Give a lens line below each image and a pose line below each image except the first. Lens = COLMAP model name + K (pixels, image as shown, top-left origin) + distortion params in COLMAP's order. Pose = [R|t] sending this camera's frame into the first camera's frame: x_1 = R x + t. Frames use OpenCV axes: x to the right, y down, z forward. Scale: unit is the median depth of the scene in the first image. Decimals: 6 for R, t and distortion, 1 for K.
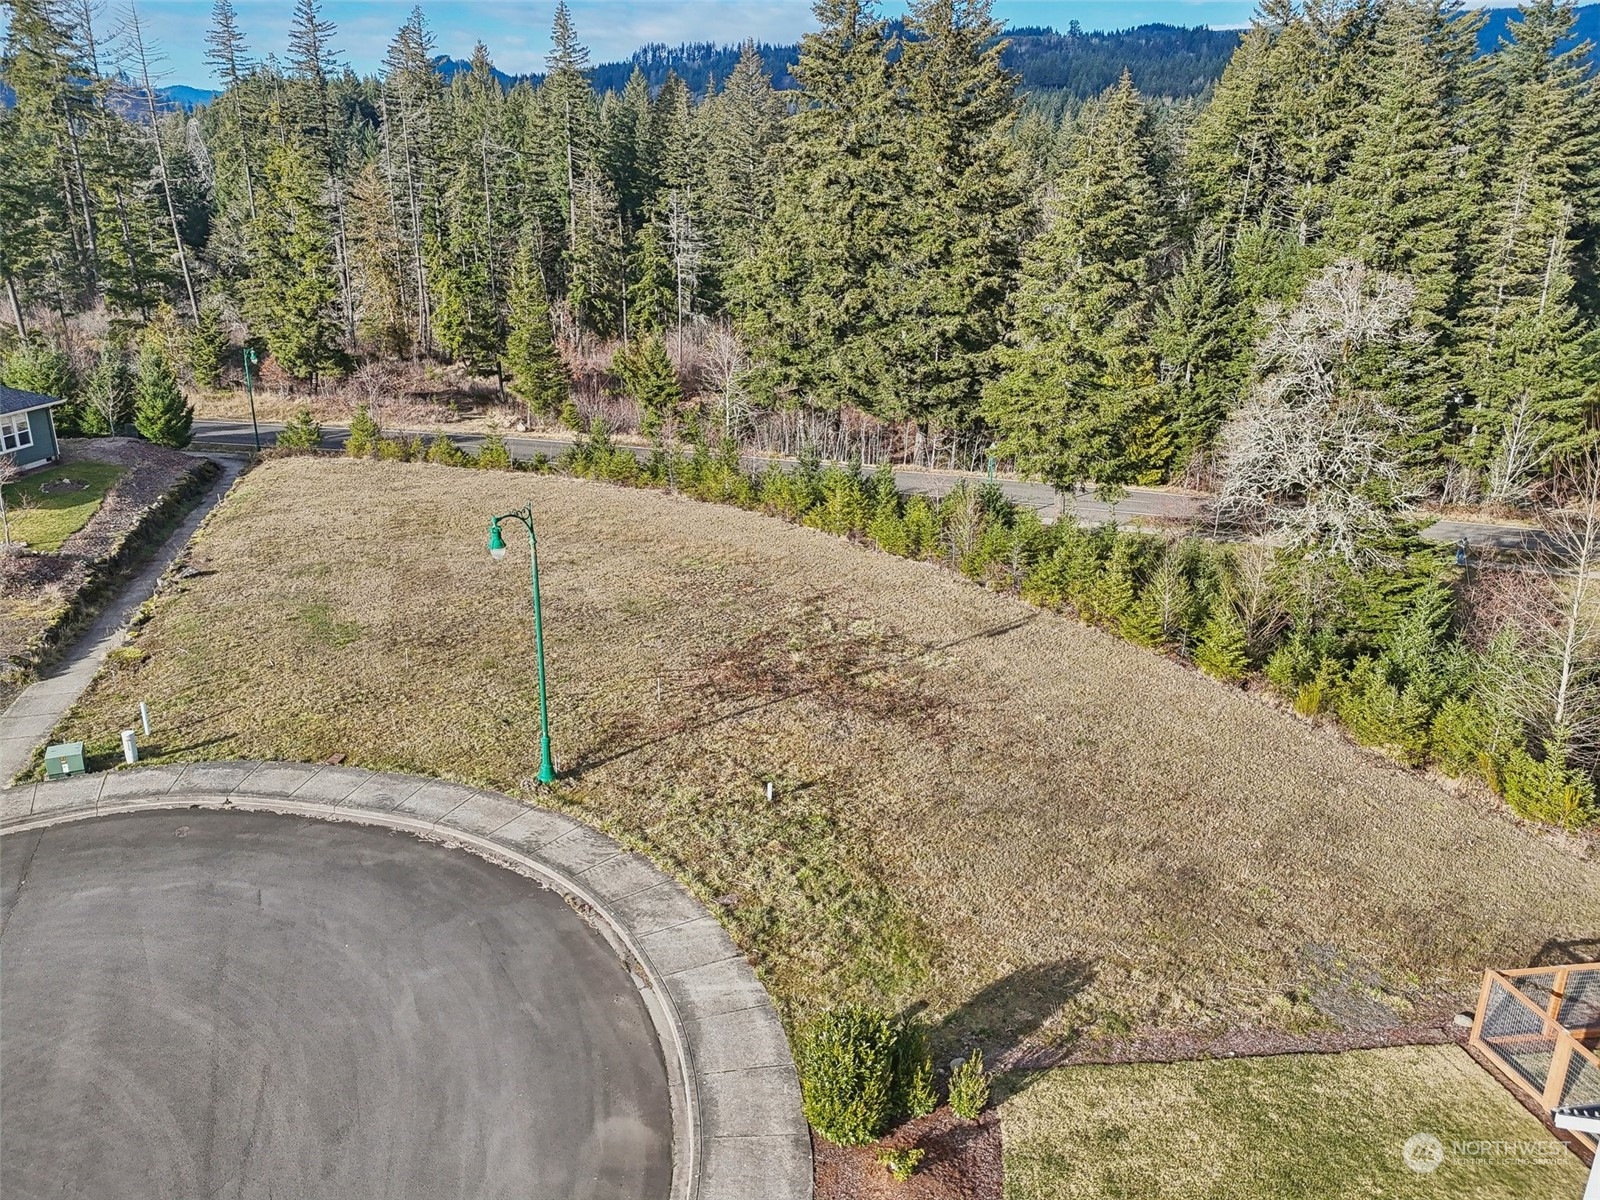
lens RADIAL K [[1171.8, 0, 795.4], [0, 1171.8, 602.0], [0, 0, 1]] dist [0.071688, -0.060842]
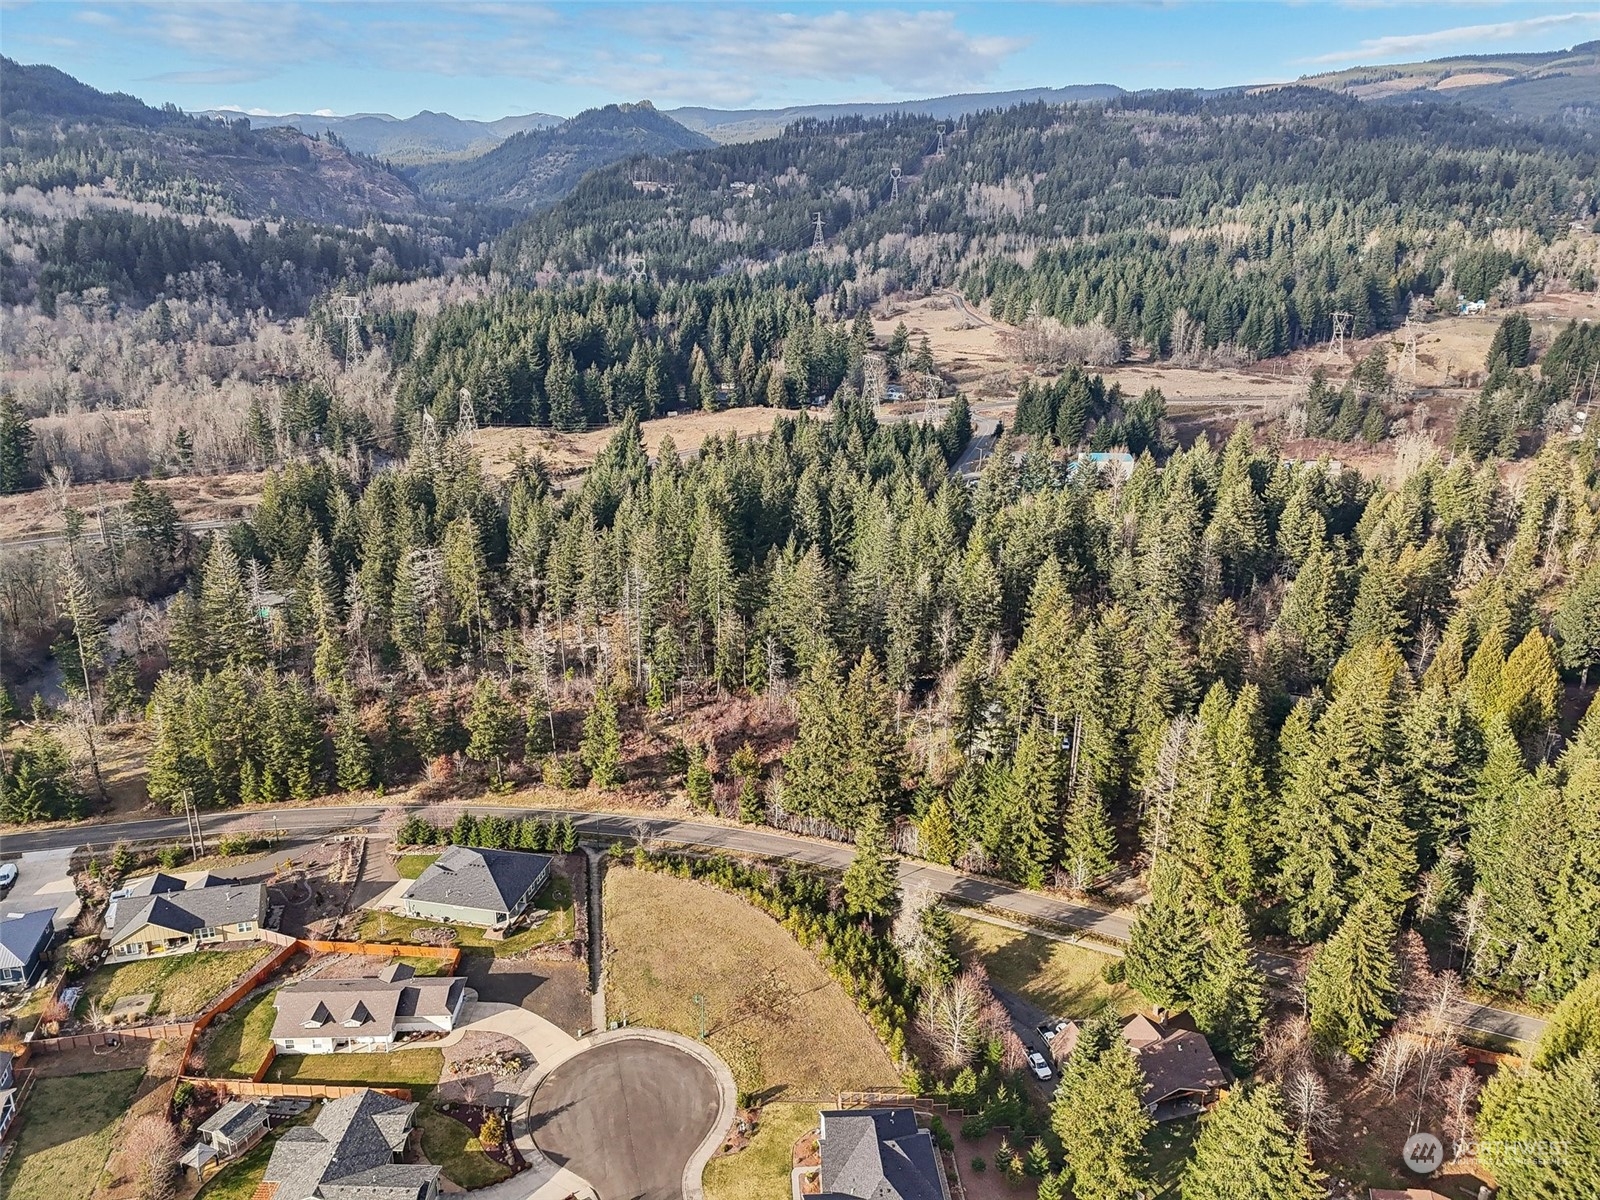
lens RADIAL K [[1171.8, 0, 795.4], [0, 1171.8, 602.0], [0, 0, 1]] dist [0.071688, -0.060842]
pose [[0.992743, 0.041132, -0.113004, 0.899200], [-0.041720, 0.999125, -0.002848, -2.258853], [0.112788, 0.007542, 0.993591, -5.298579]]
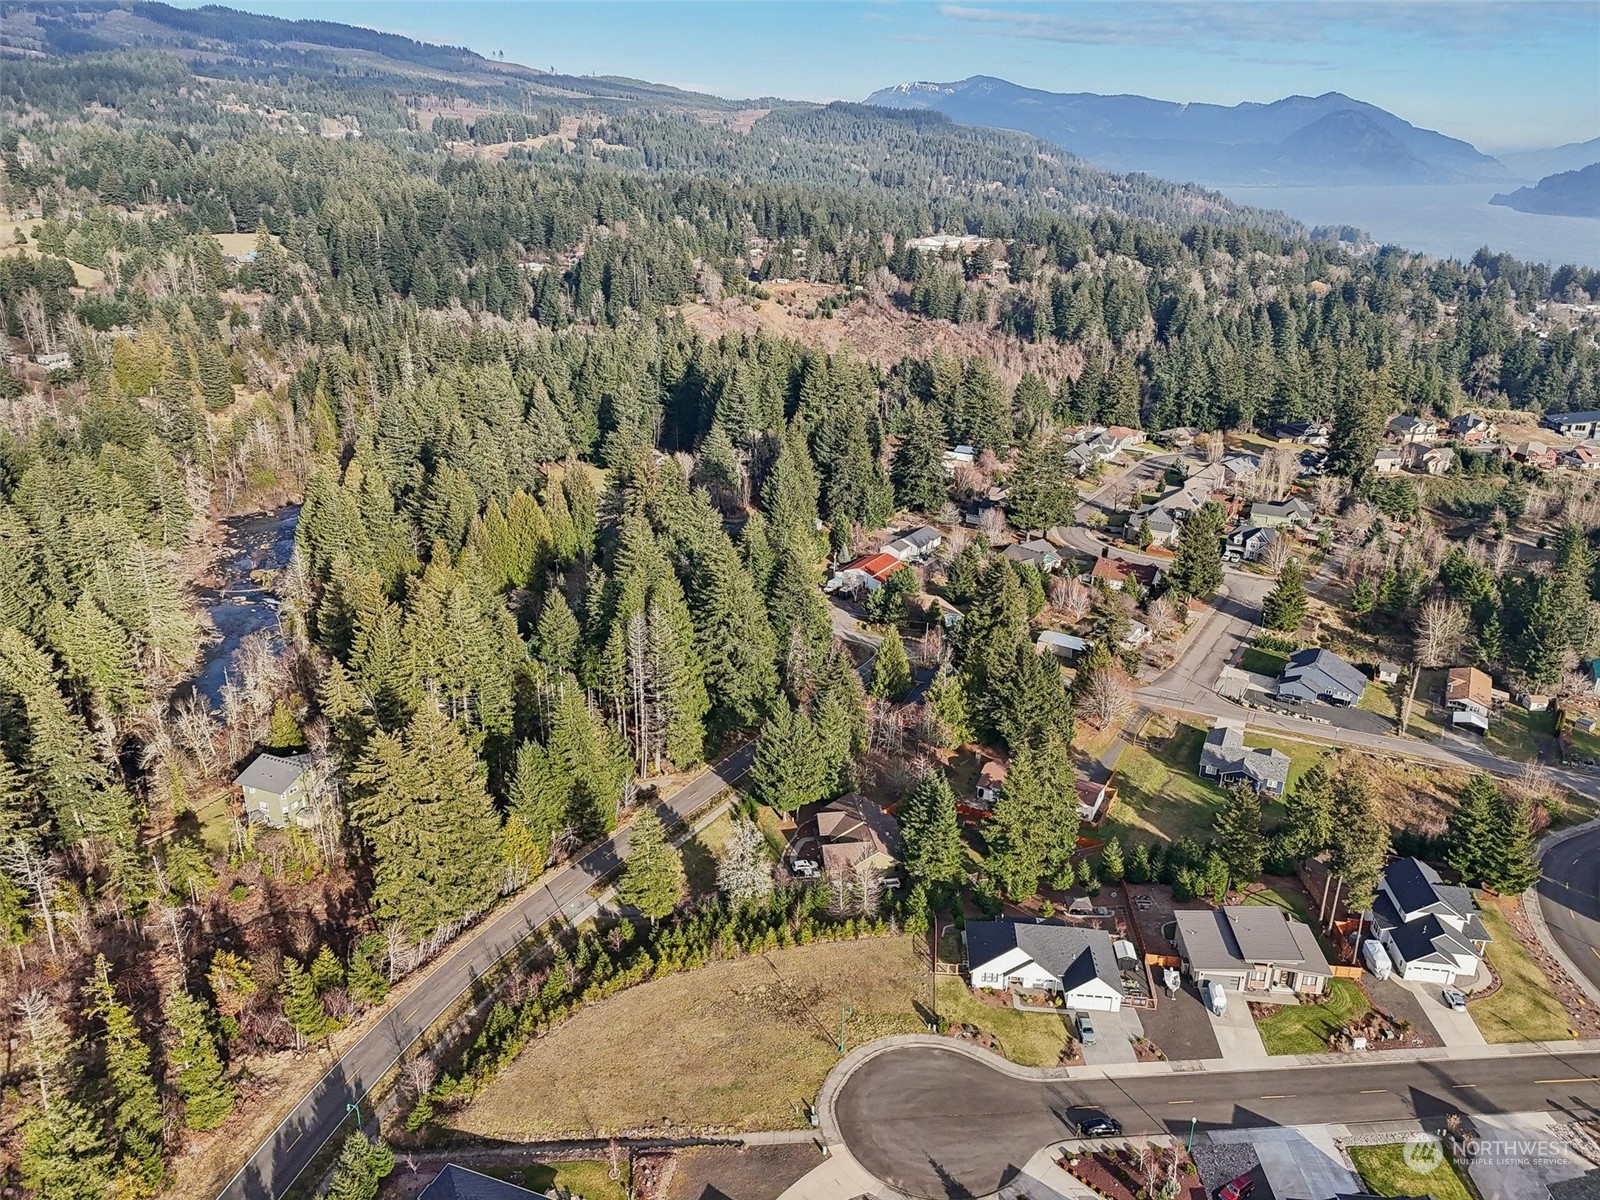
lens RADIAL K [[1171.8, 0, 795.4], [0, 1171.8, 602.0], [0, 0, 1]] dist [0.071688, -0.060842]
pose [[0.268899, -0.347393, 0.898338, -5.135033], [0.299454, 0.916621, 0.264828, -3.713190], [-0.915434, 0.197799, 0.350507, -1.162548]]
